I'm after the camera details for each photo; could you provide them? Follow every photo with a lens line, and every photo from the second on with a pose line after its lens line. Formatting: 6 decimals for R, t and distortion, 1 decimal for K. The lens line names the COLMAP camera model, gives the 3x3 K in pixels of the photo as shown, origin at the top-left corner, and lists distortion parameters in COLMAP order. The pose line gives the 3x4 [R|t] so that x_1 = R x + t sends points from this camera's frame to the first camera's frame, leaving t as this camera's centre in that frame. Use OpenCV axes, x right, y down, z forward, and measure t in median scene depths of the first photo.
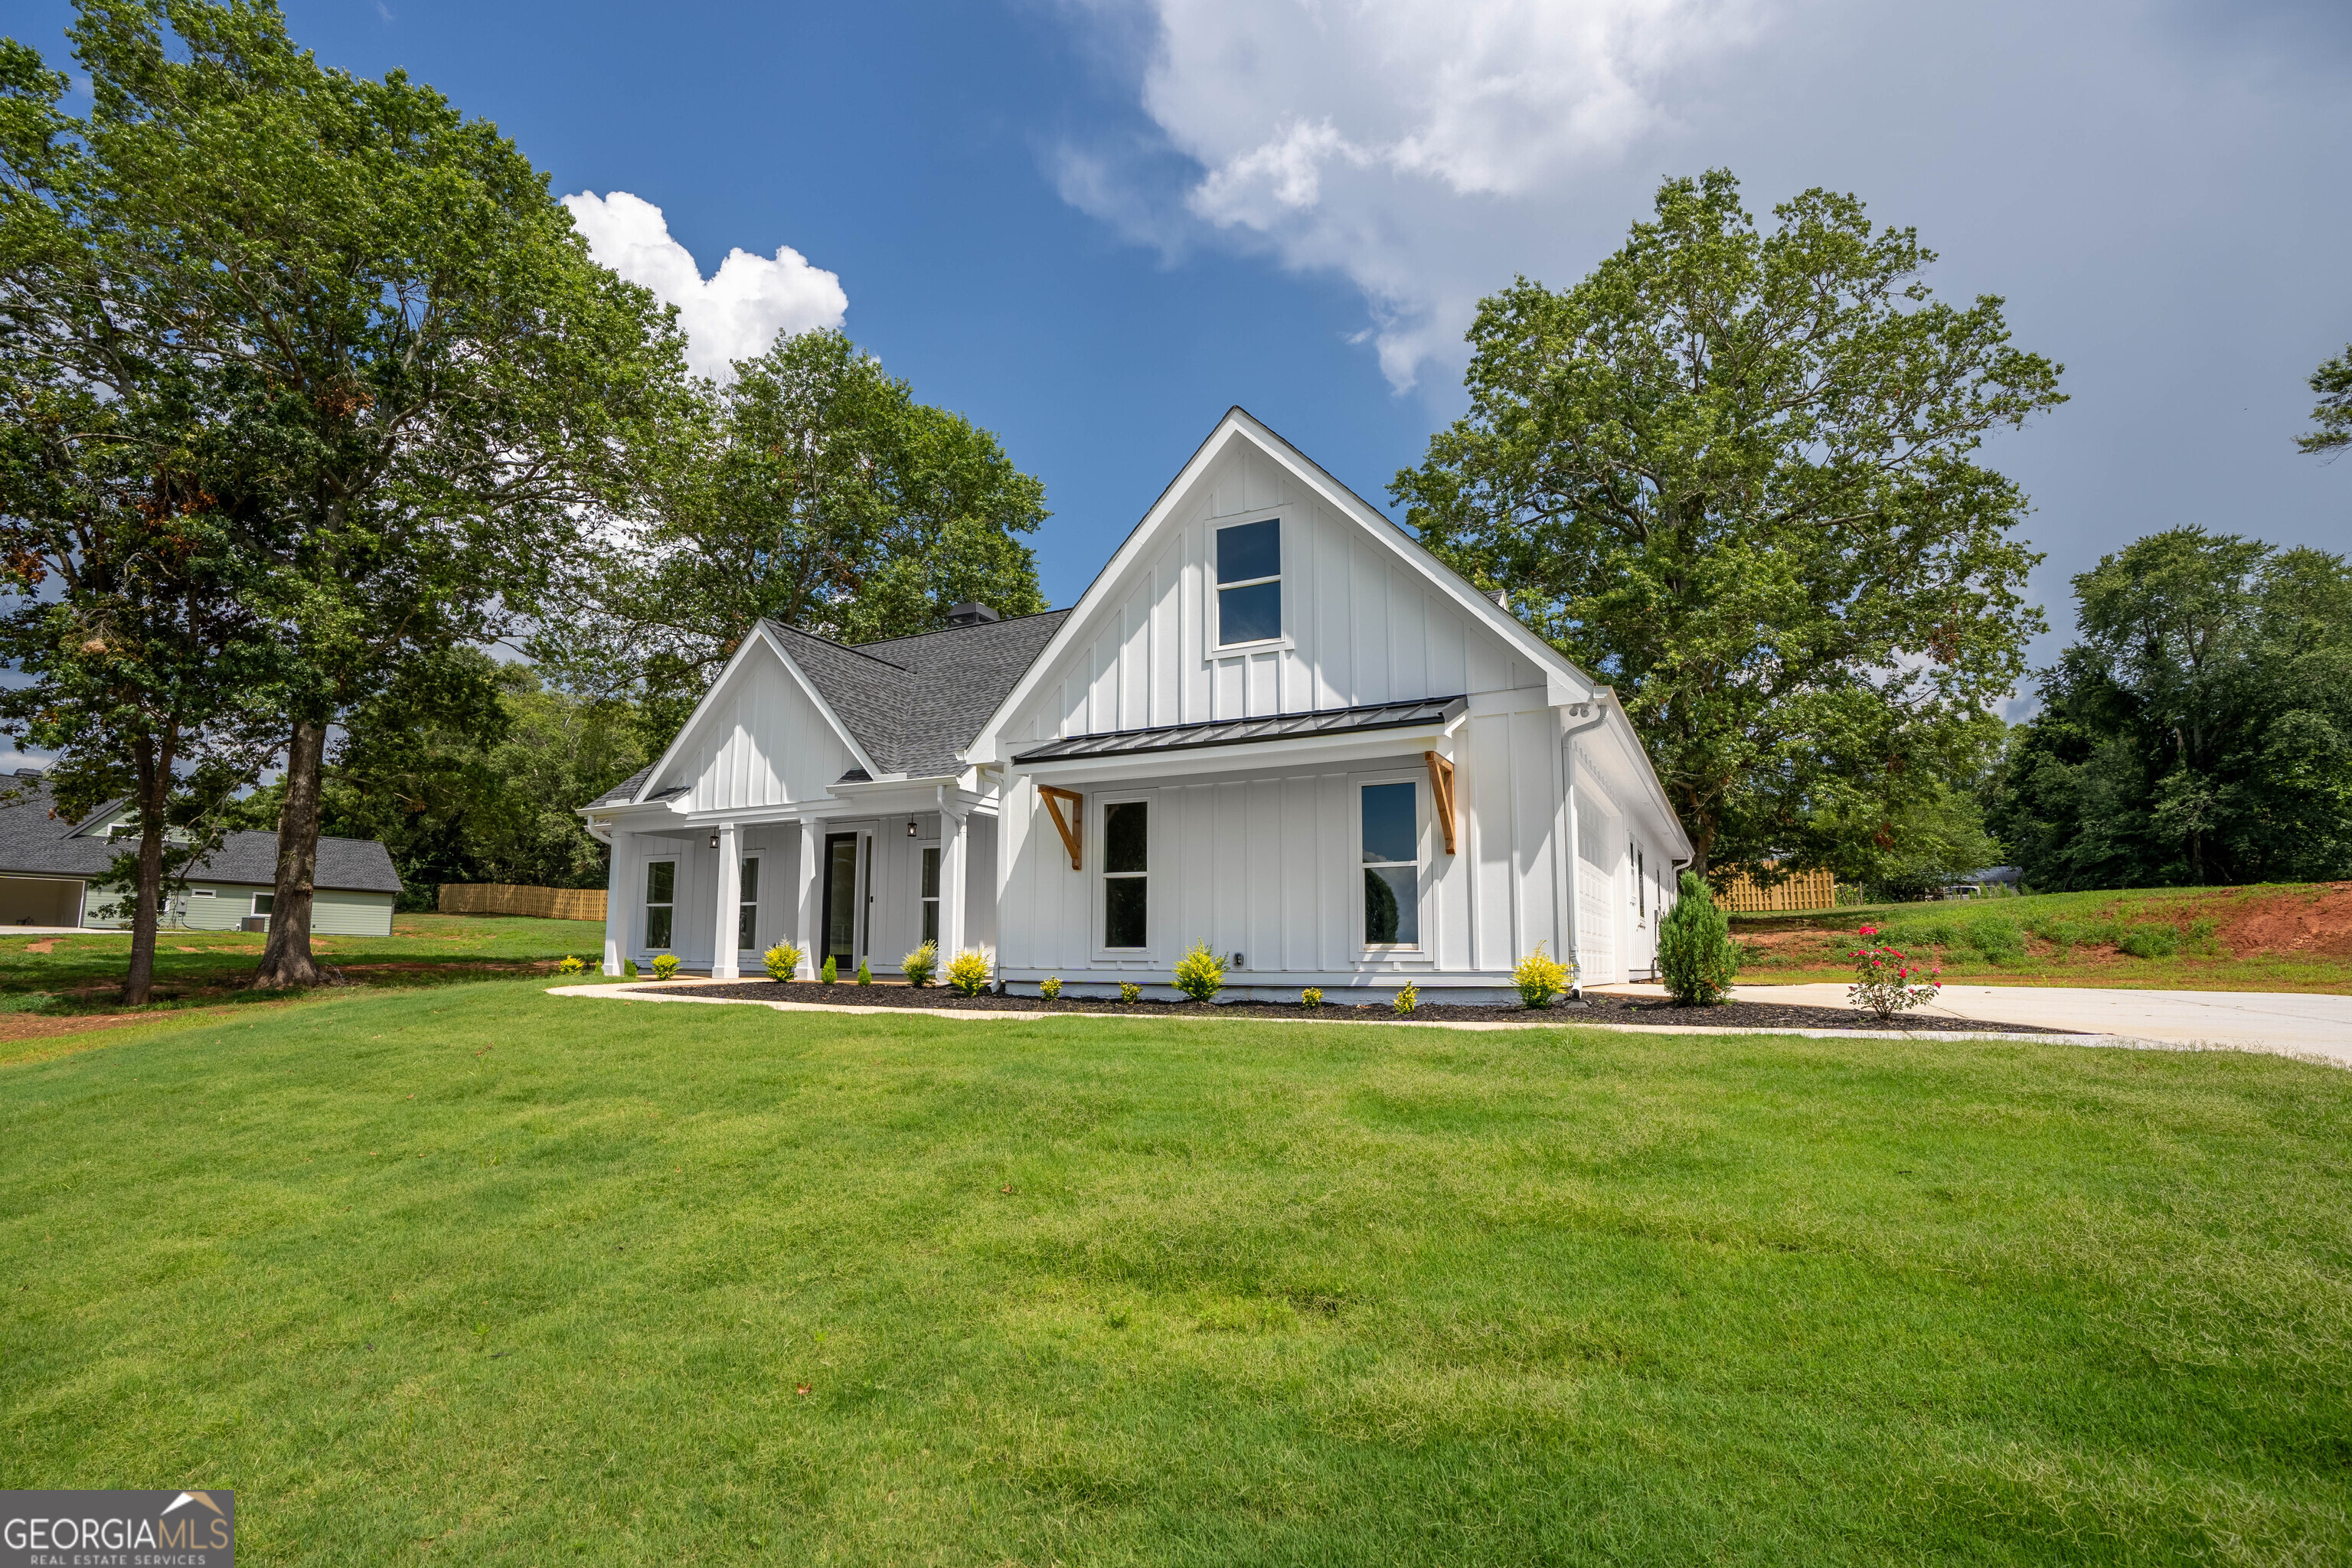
lens RADIAL K [[1110.7, 0, 1175.9], [0, 1110.7, 812.3], [0, 0, 1]] dist [-0.044978, 0.000143]
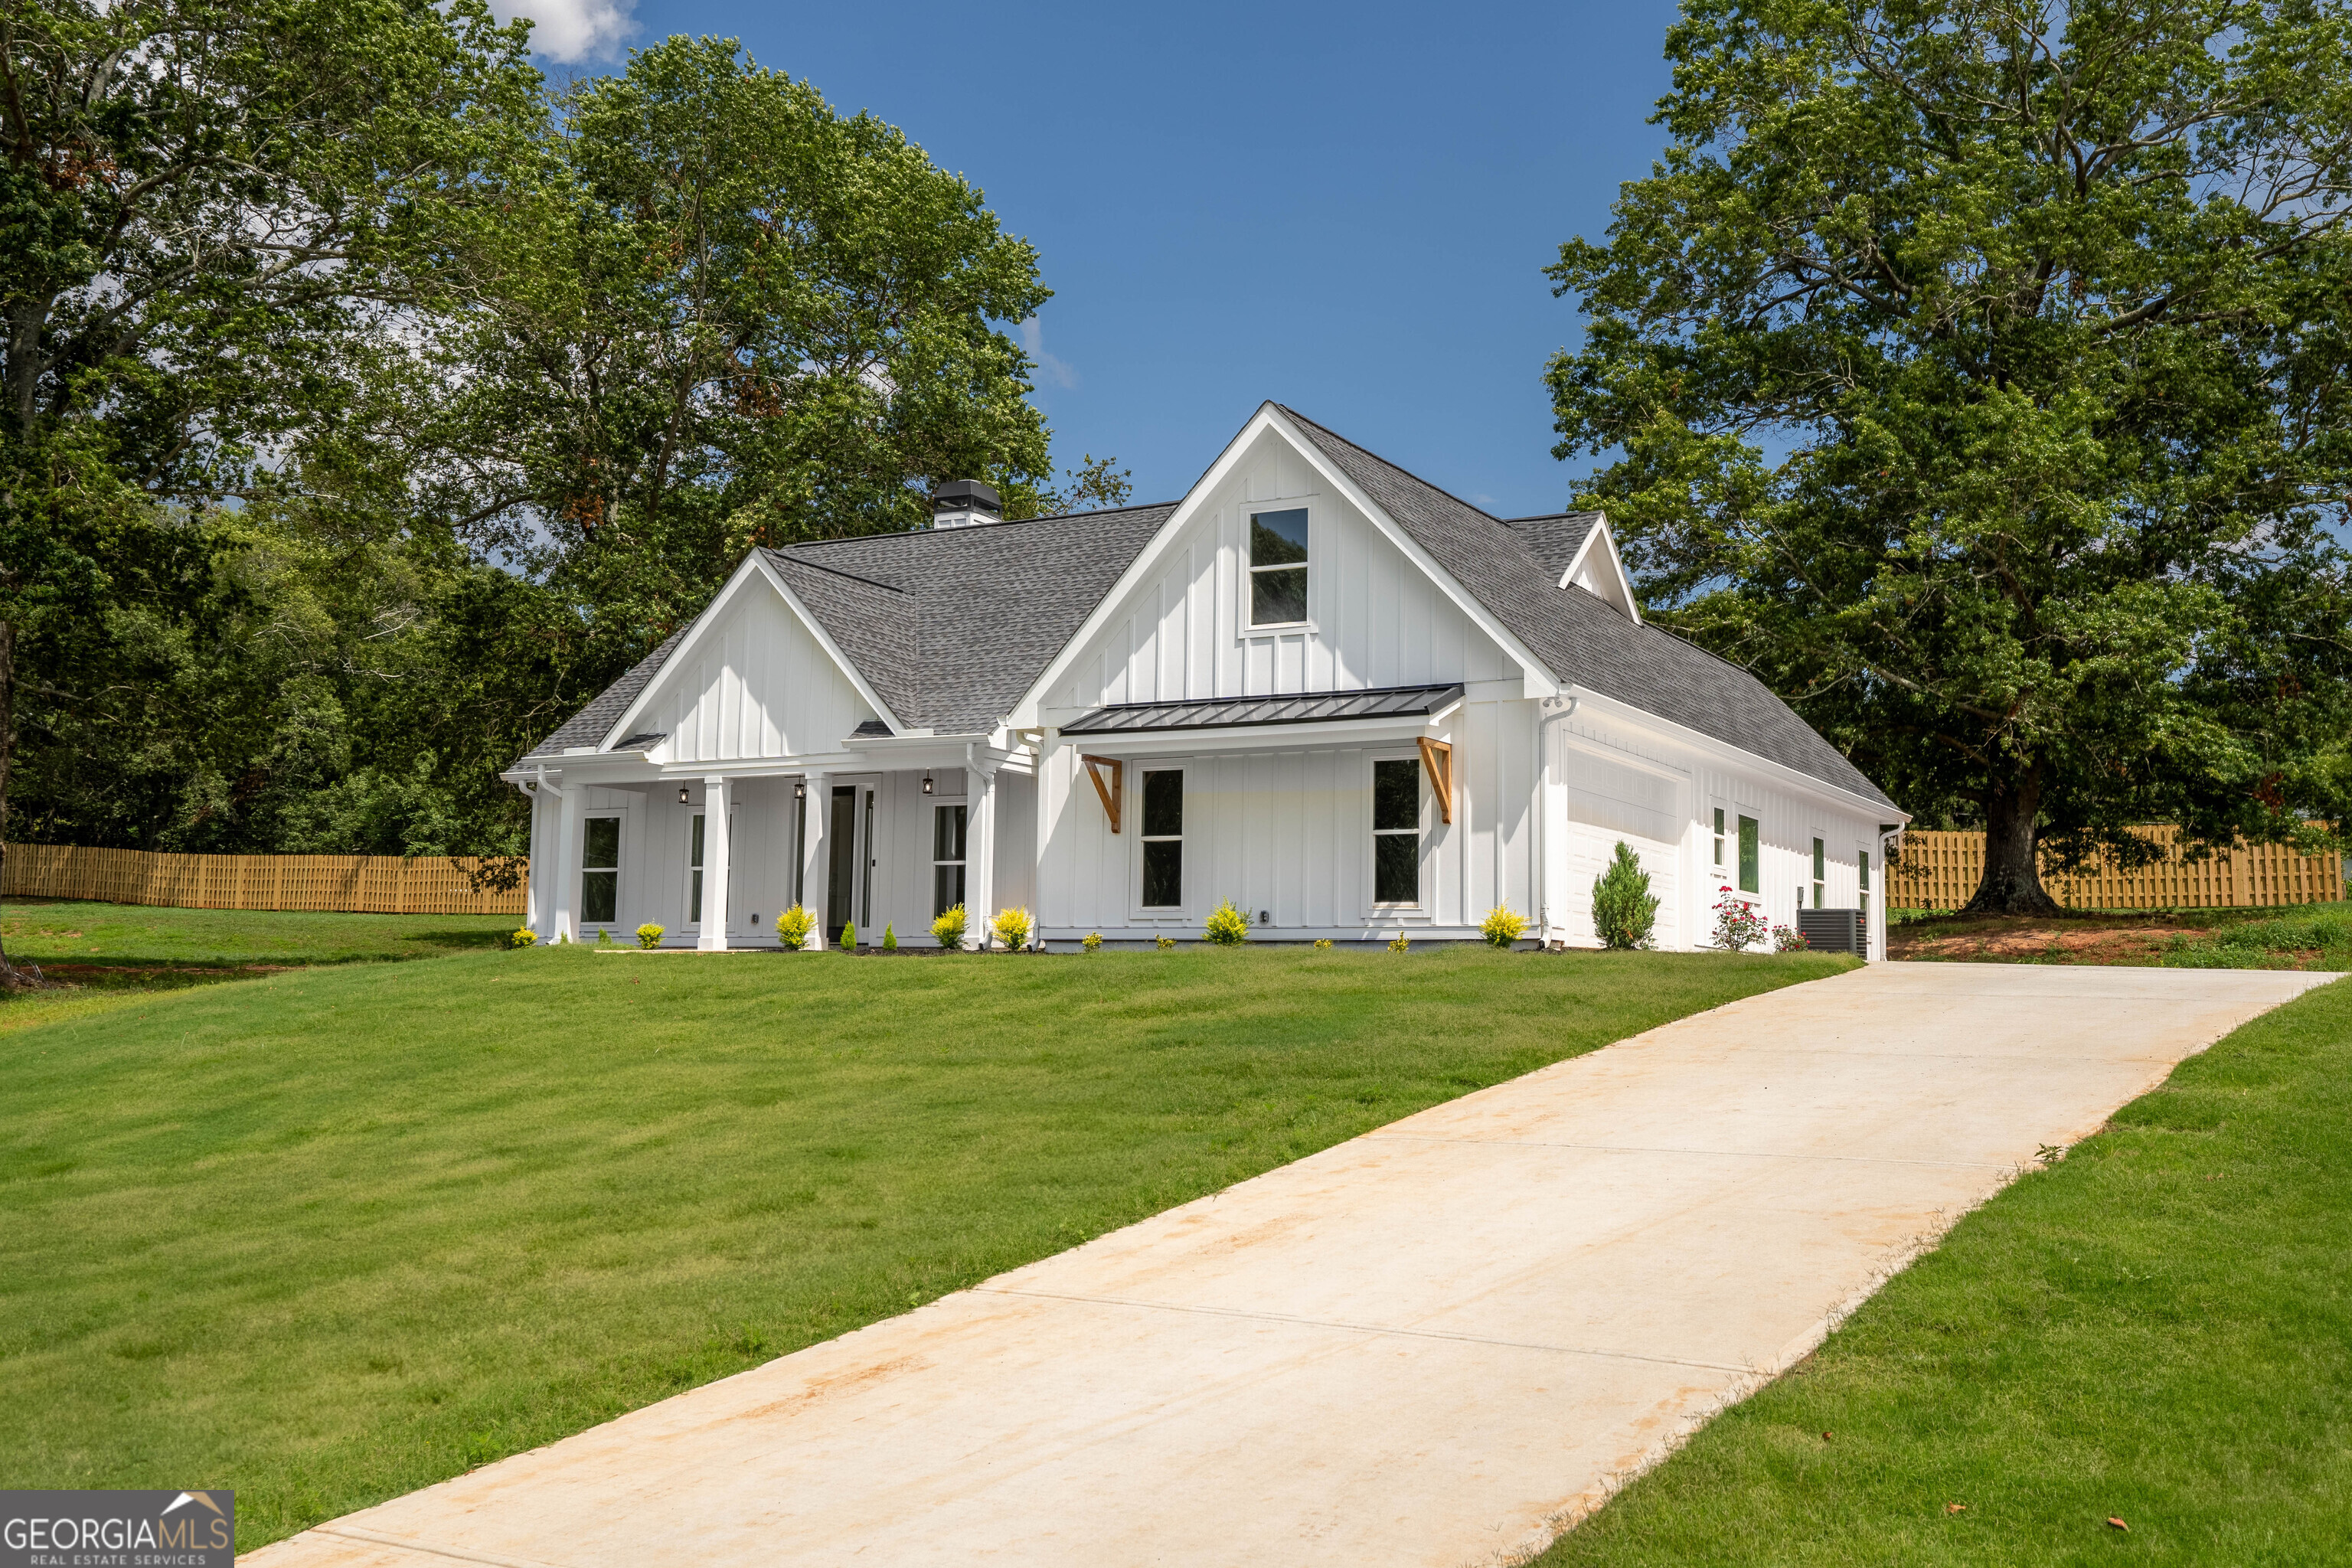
lens RADIAL K [[2305.9, 0, 1179.1], [0, 2305.9, 735.2], [0, 0, 1]] dist [0.195121, 0.000278]
pose [[0.999247, 0.007275, -0.038119, 0.053815], [-0.006684, 0.999856, 0.015602, -0.076670], [0.038227, -0.015335, 0.999151, -1.197936]]
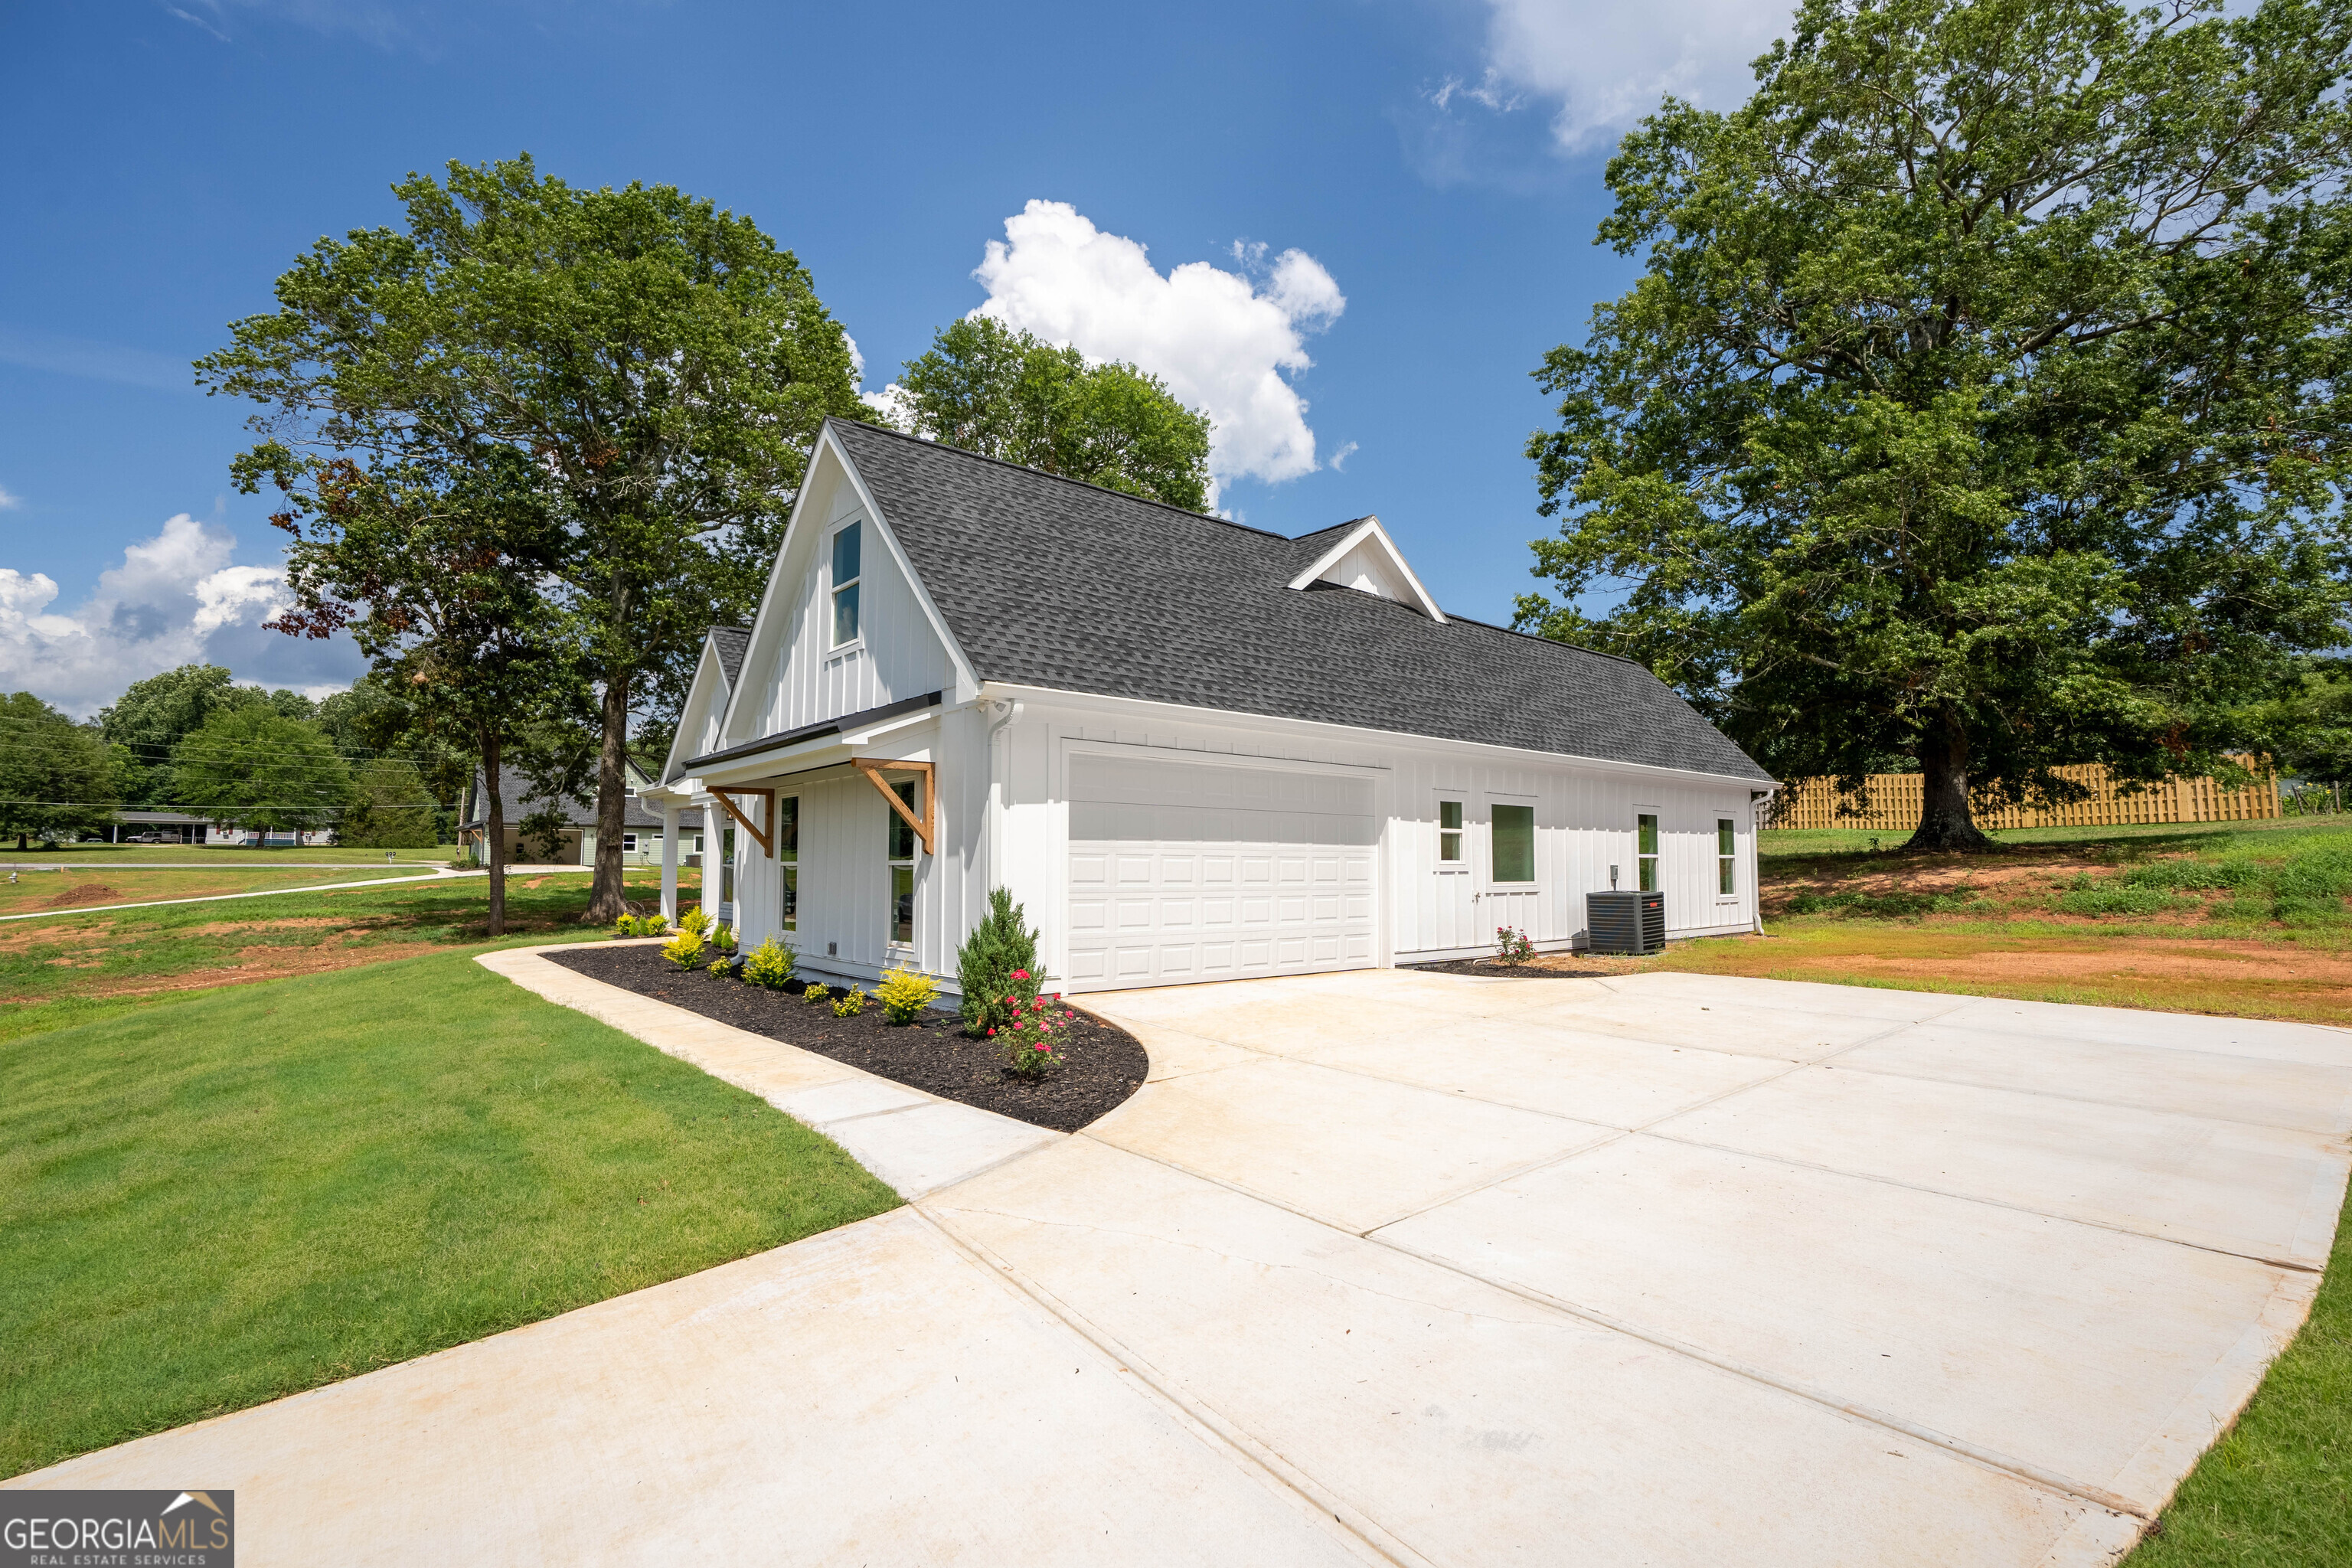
lens RADIAL K [[1098.4, 0, 1235.3], [0, 1098.4, 774.7], [0, 0, 1]] dist [-0.059776, 0.038897]
pose [[0.927336, -0.036276, -0.372467, 0.743525], [0.056146, 0.997512, 0.042635, -0.050642], [0.369993, -0.060450, 0.927066, 0.176454]]
